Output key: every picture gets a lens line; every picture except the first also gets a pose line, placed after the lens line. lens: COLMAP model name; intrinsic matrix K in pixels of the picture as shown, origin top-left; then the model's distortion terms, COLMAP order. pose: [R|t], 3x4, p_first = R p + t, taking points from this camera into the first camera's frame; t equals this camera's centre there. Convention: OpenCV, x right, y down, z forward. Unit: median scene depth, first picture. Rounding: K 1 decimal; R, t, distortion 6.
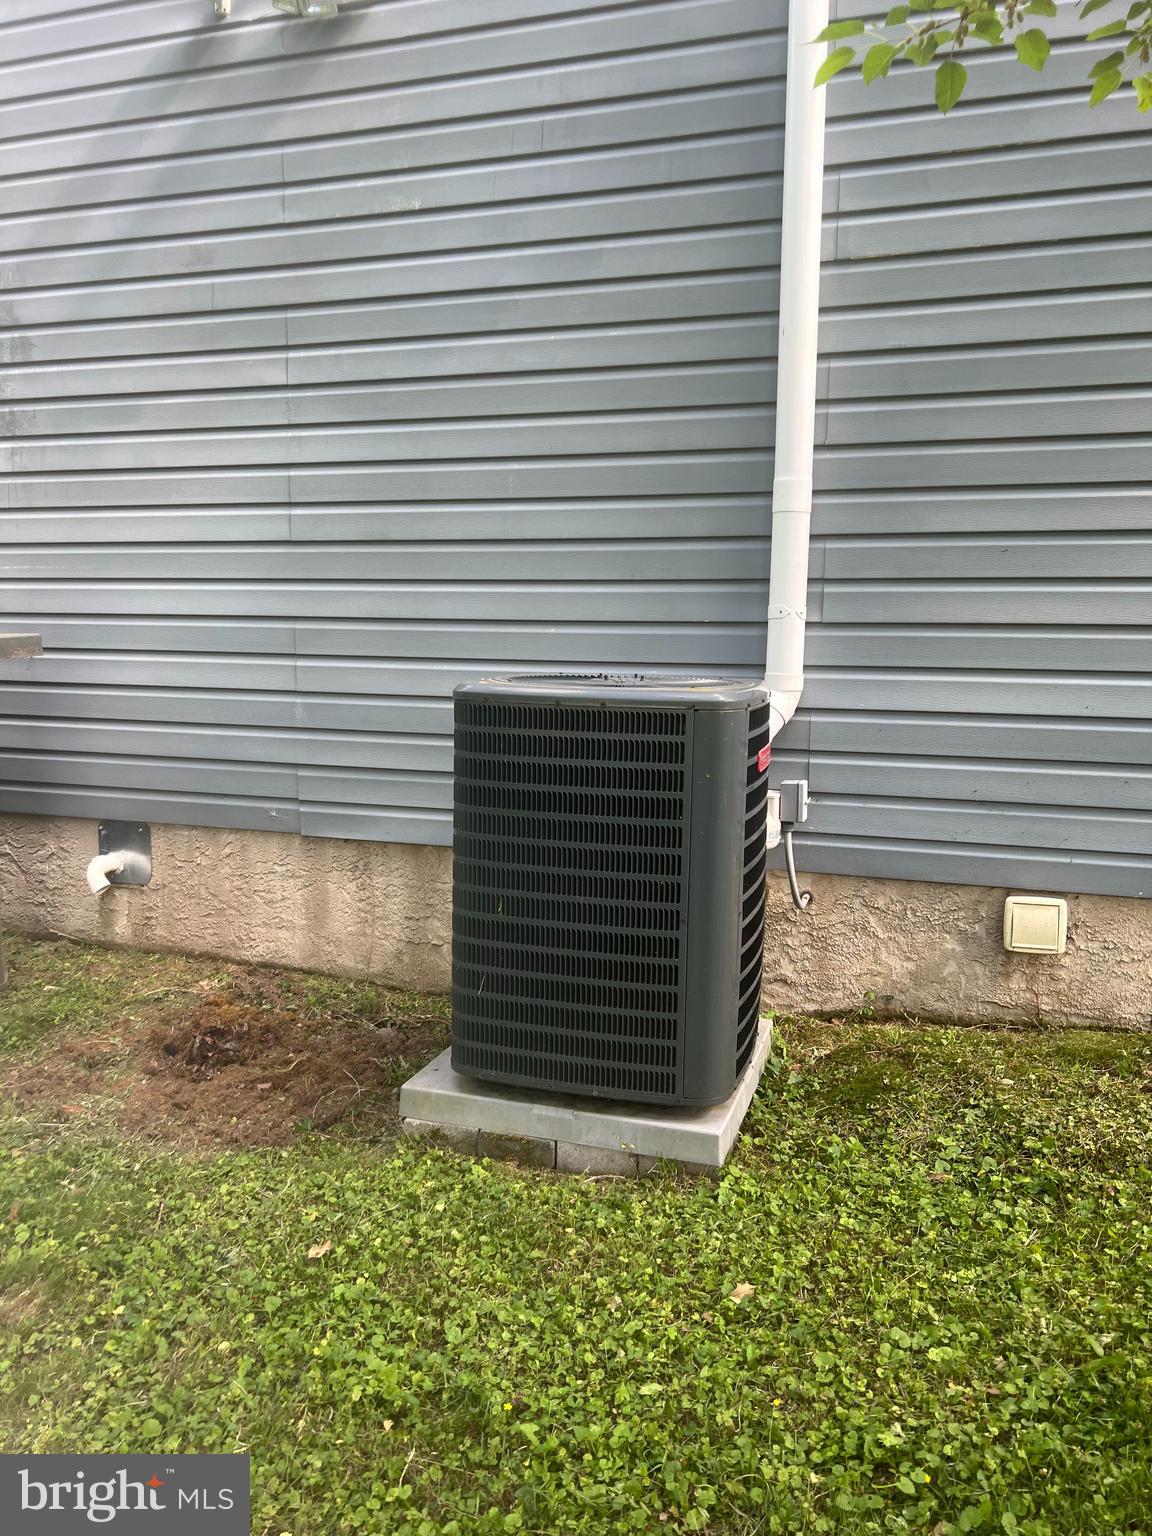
lens RADIAL K [[1186.6, 0, 574.1], [0, 1186.6, 770.4], [0, 0, 1]] dist [0.003226, 0.000122]
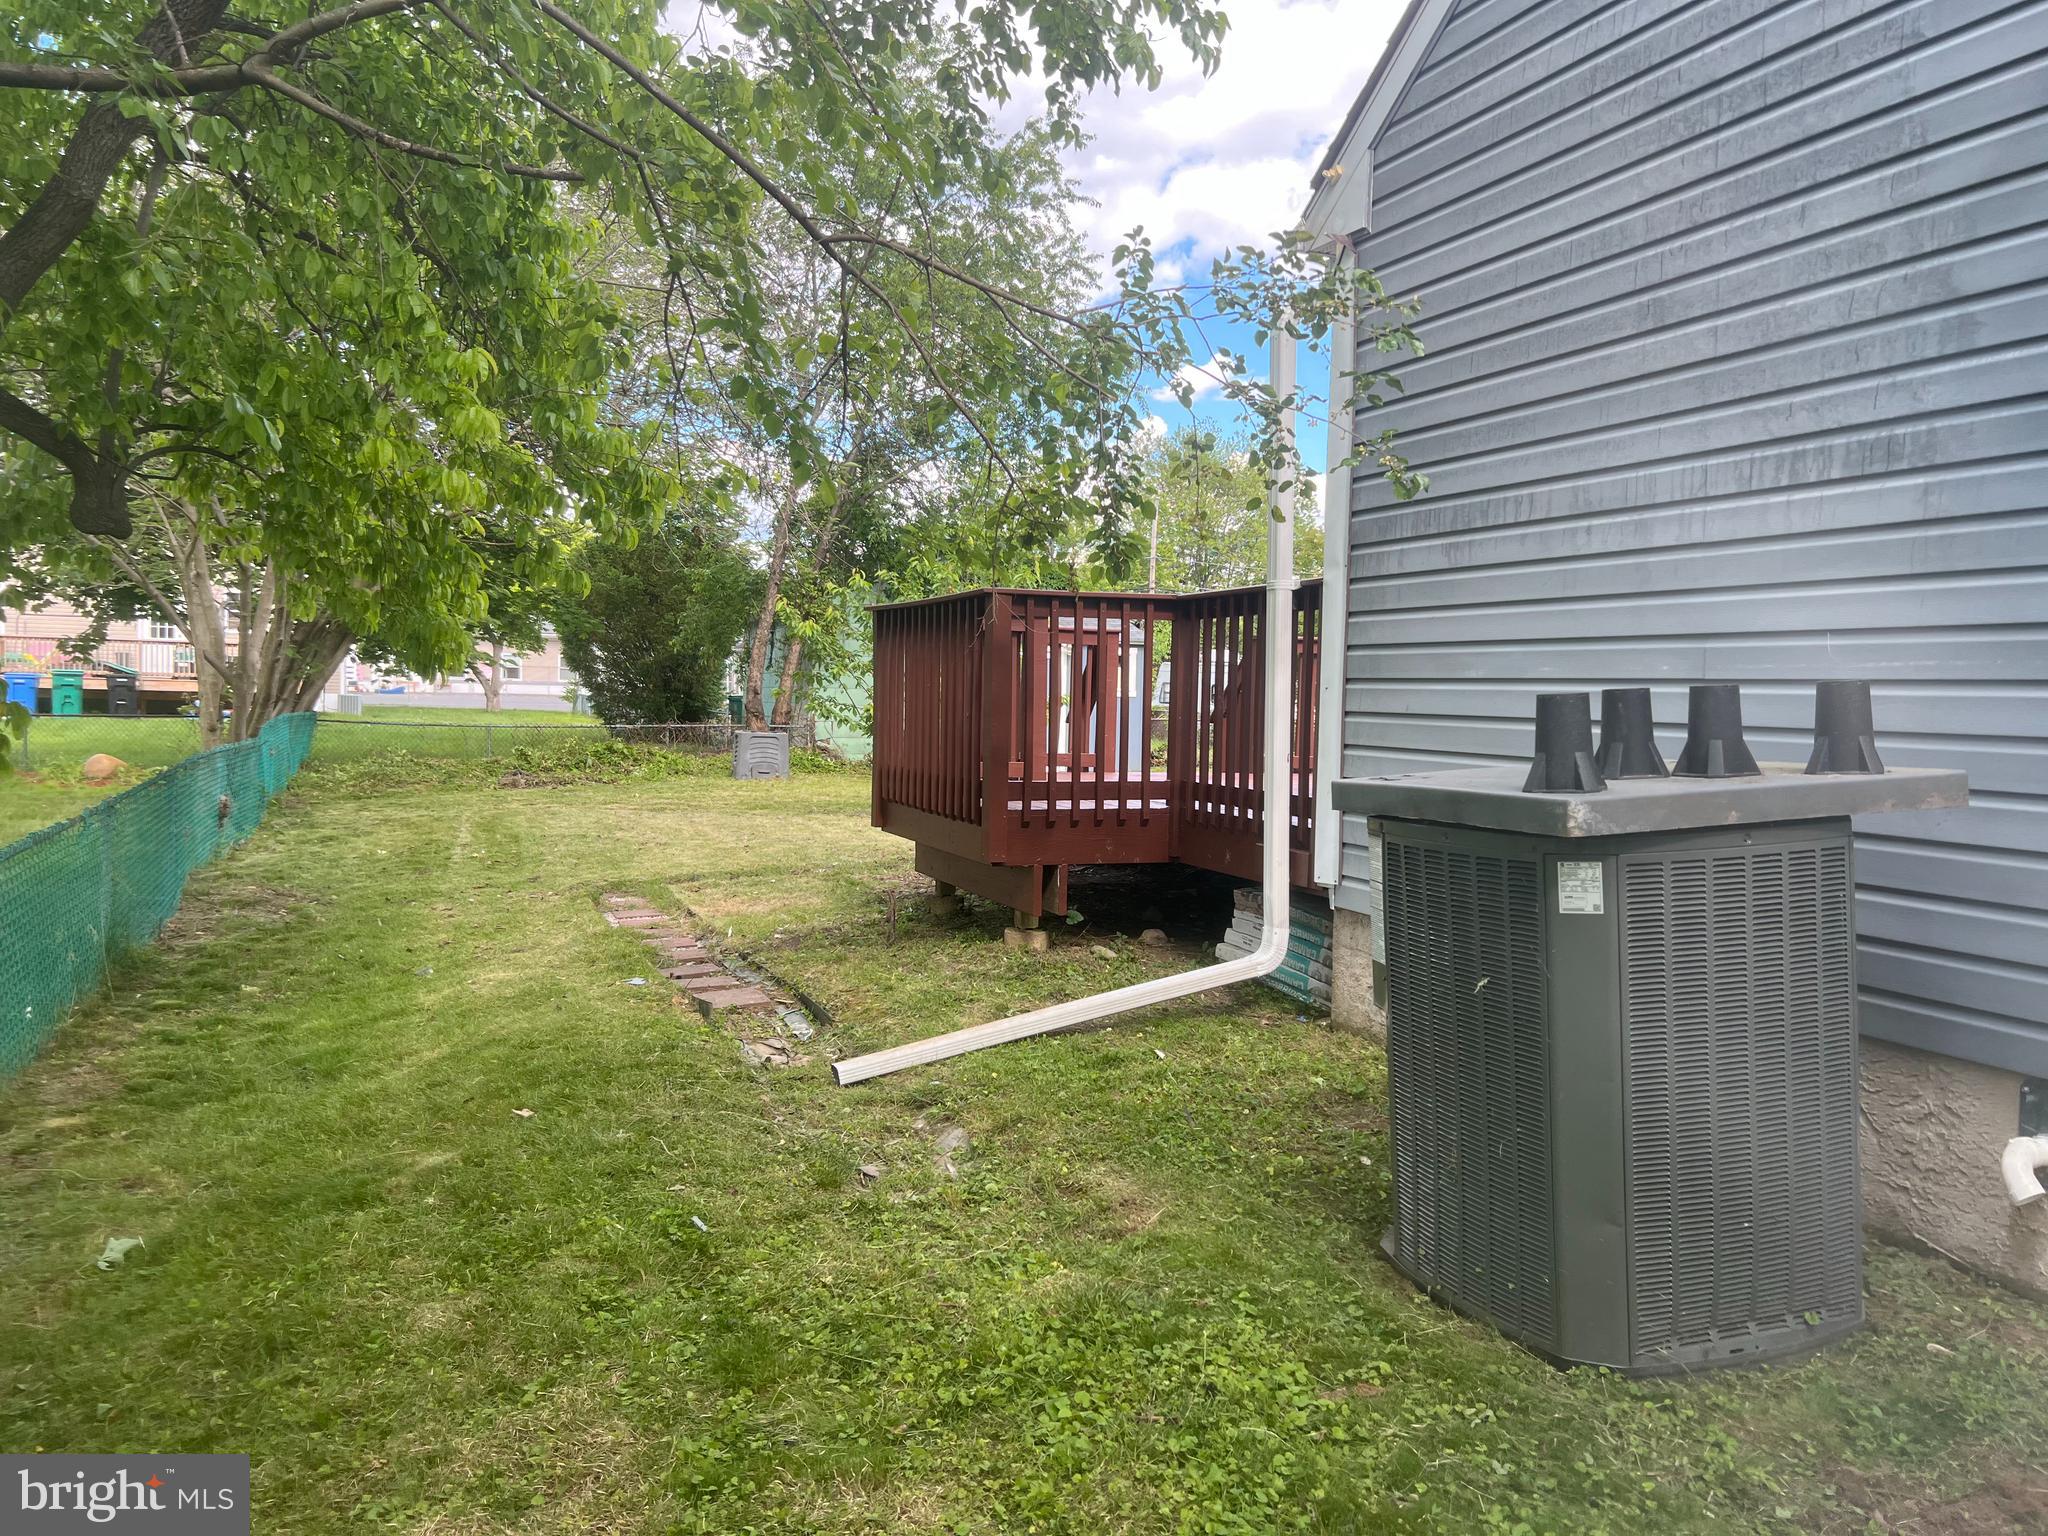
lens RADIAL K [[1582.2, 0, 1024.2], [0, 1582.2, 766.7], [0, 0, 1]] dist [0.003226, 0.000122]
pose [[0.642182, 0.038354, -0.765592, -0.116527], [-0.119114, 0.991609, -0.050236, -0.013016], [0.757241, 0.123453, 0.641362, 0.080072]]
